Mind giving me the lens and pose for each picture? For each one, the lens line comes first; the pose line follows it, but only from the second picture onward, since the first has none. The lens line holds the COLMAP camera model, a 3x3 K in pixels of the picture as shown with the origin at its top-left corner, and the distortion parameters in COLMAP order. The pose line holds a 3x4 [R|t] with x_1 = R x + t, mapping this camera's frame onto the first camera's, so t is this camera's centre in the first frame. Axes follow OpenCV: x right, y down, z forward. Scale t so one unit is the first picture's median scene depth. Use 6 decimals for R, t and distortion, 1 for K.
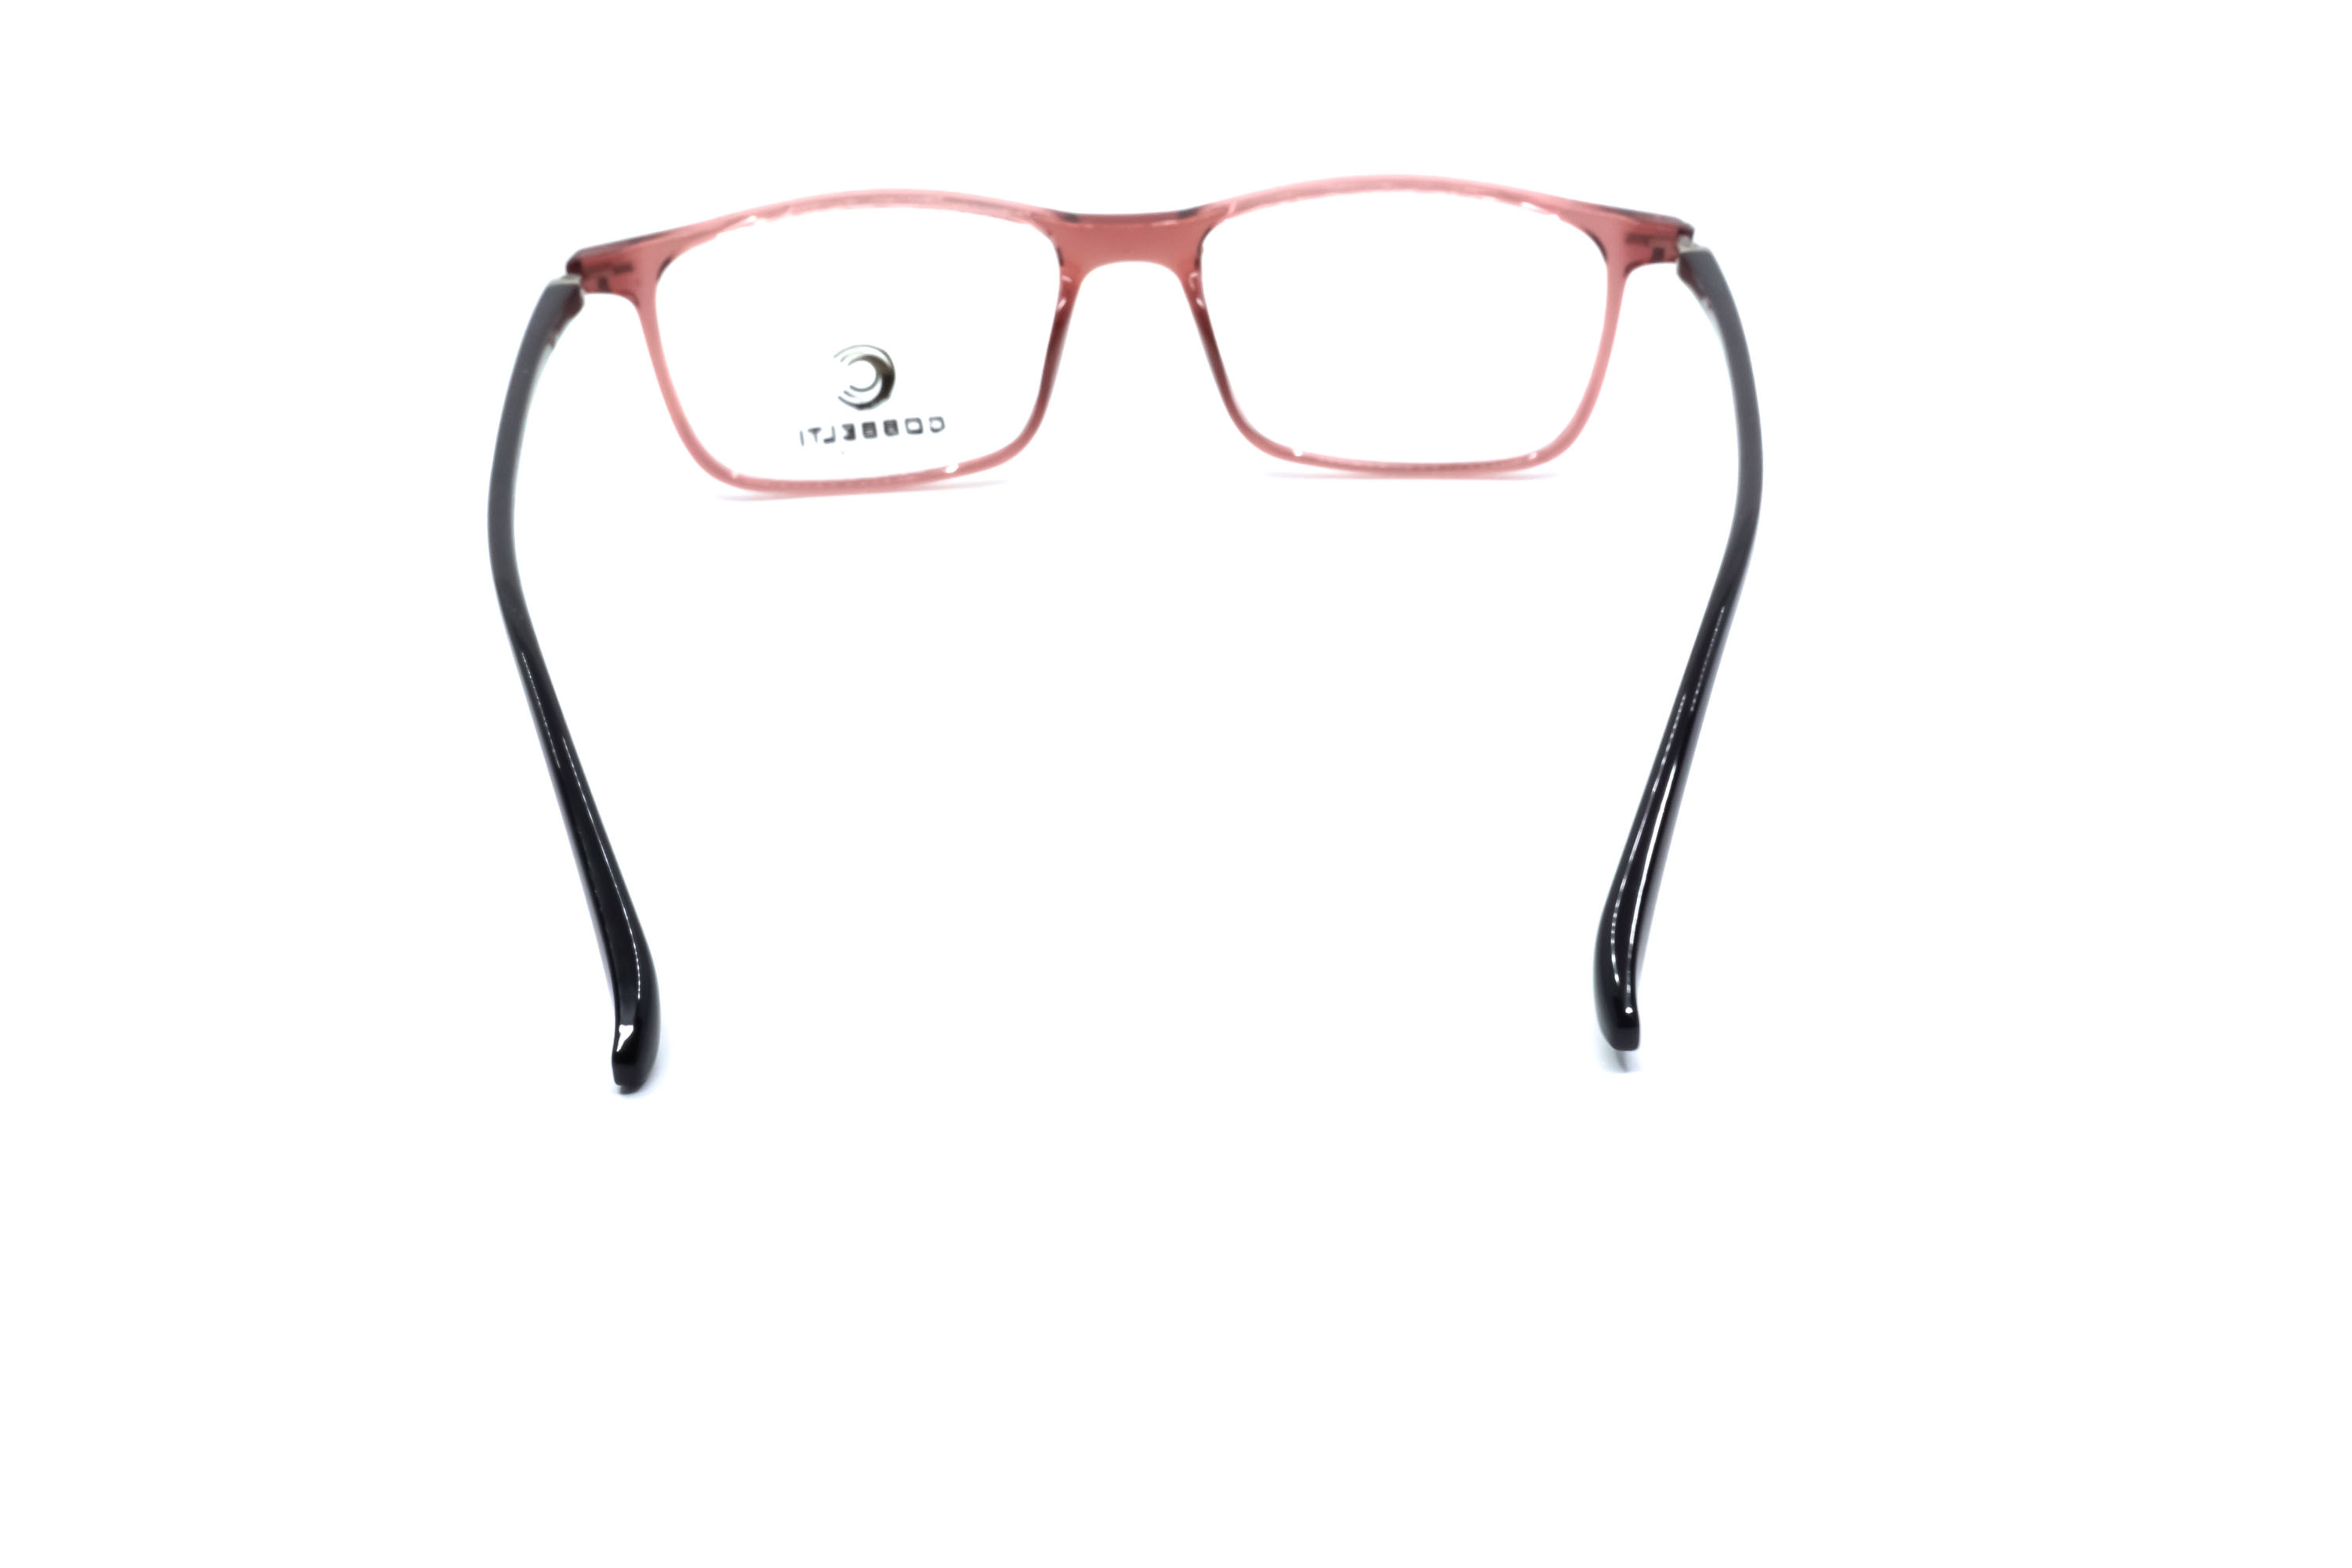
lens RADIAL K [[2565.8, 0, 1176.0], [0, 2565.8, 784.0], [0, 0, 1]] dist [-0.009655, -0.003163]
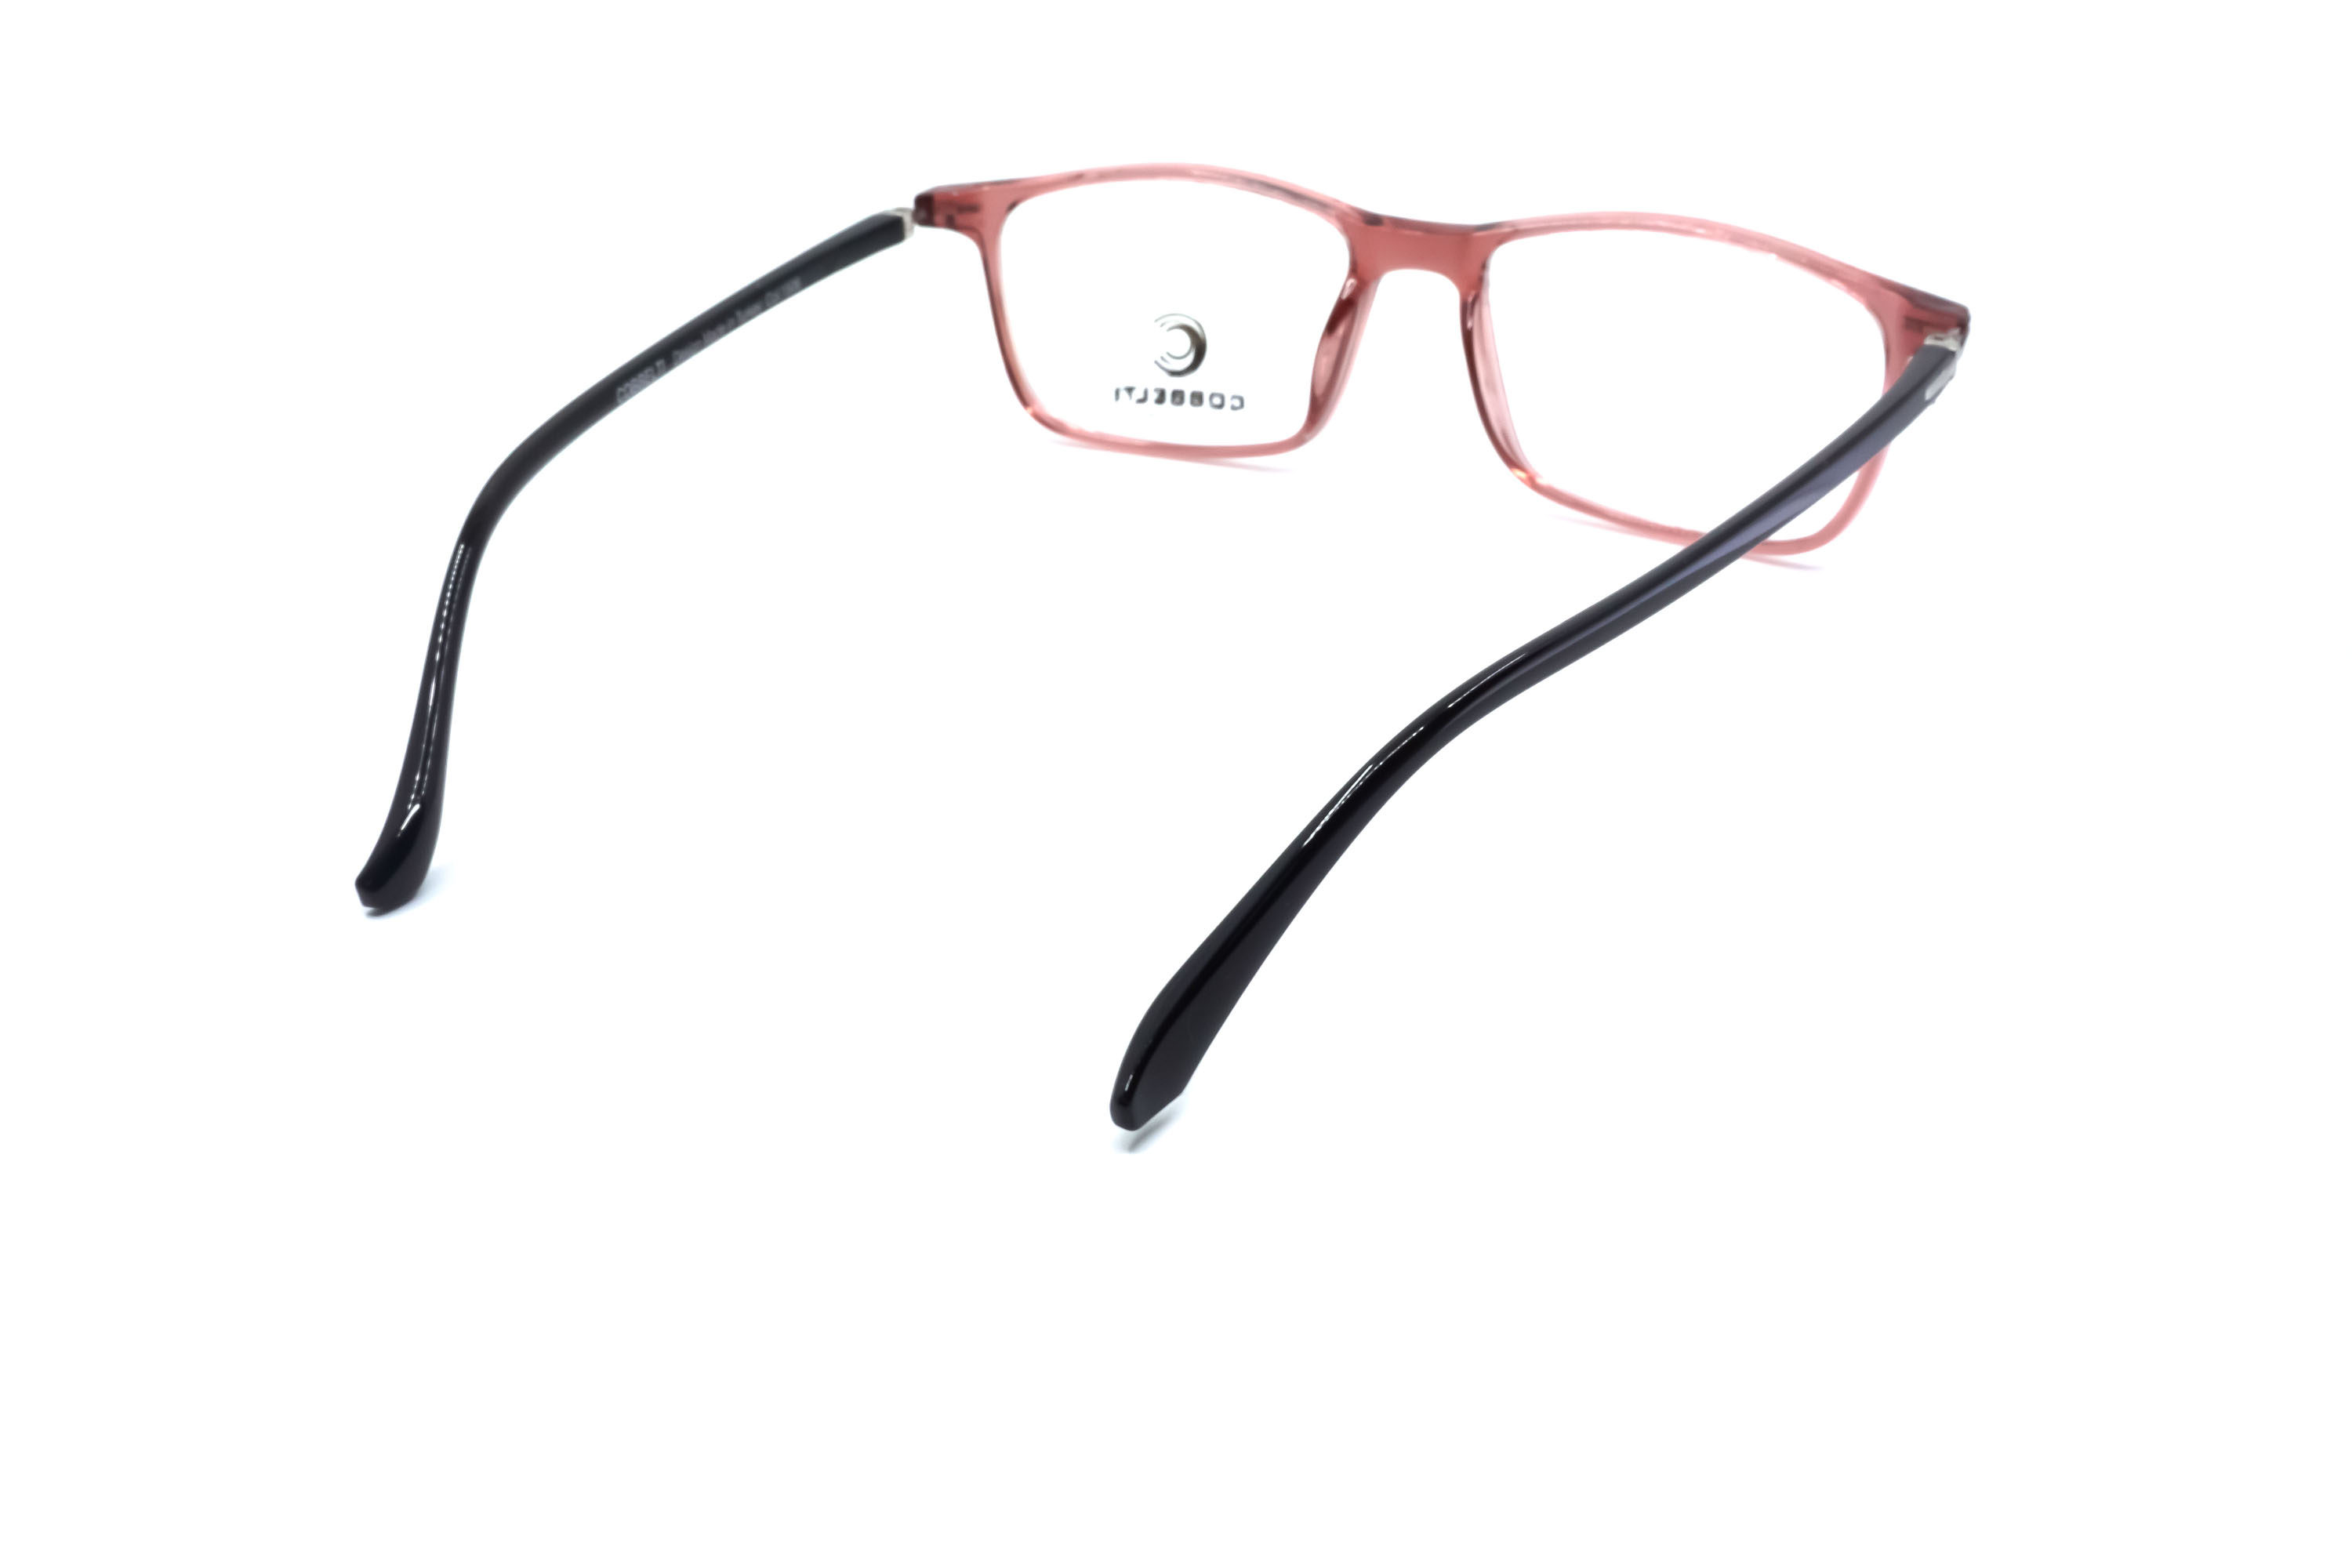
lens RADIAL K [[2565.8, 0, 1176.0], [0, 2565.8, 784.0], [0, 0, 1]] dist [-0.009655, -0.003163]
pose [[0.862665, 0.230221, -0.450342, 0.385568], [-0.222184, 0.972381, 0.071483, -0.062892], [0.454361, 0.038393, 0.889990, 0.099417]]
